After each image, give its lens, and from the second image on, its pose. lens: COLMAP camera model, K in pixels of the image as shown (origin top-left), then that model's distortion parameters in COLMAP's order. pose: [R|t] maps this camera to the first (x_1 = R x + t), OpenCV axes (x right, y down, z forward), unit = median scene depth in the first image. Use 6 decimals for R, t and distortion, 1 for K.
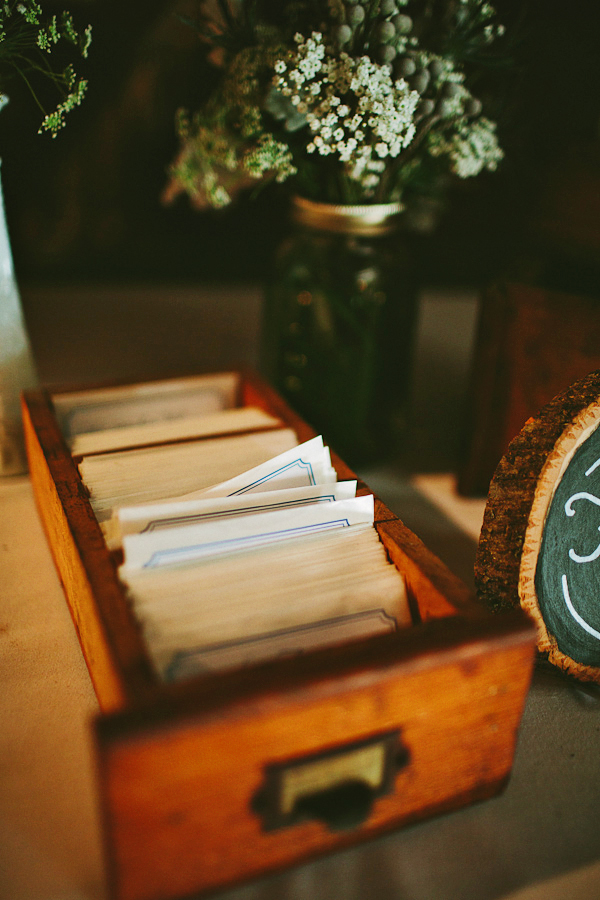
lens RADIAL K [[890.9, 0, 303.9], [0, 890.9, 446.8], [0, 0, 1]] dist [-0.063230, 0.000000]
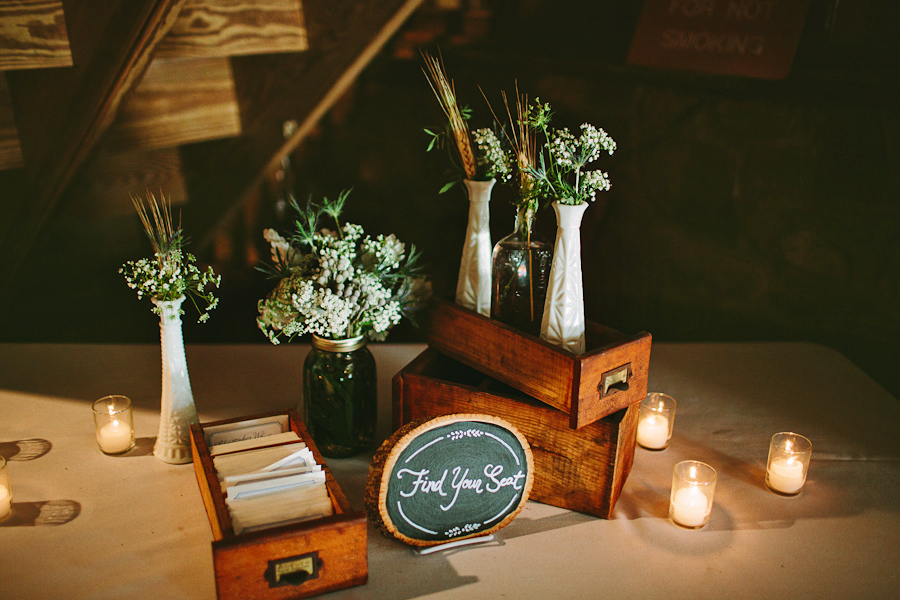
lens RADIAL K [[890.9, 0, 444.0], [0, 890.9, 301.7], [0, 0, 1]] dist [-0.063230, 0.000000]
pose [[0.999571, -0.019736, -0.021654, 0.493557], [0.016810, 0.991652, -0.127841, -0.098364], [0.023997, 0.127422, 0.991558, -1.625554]]
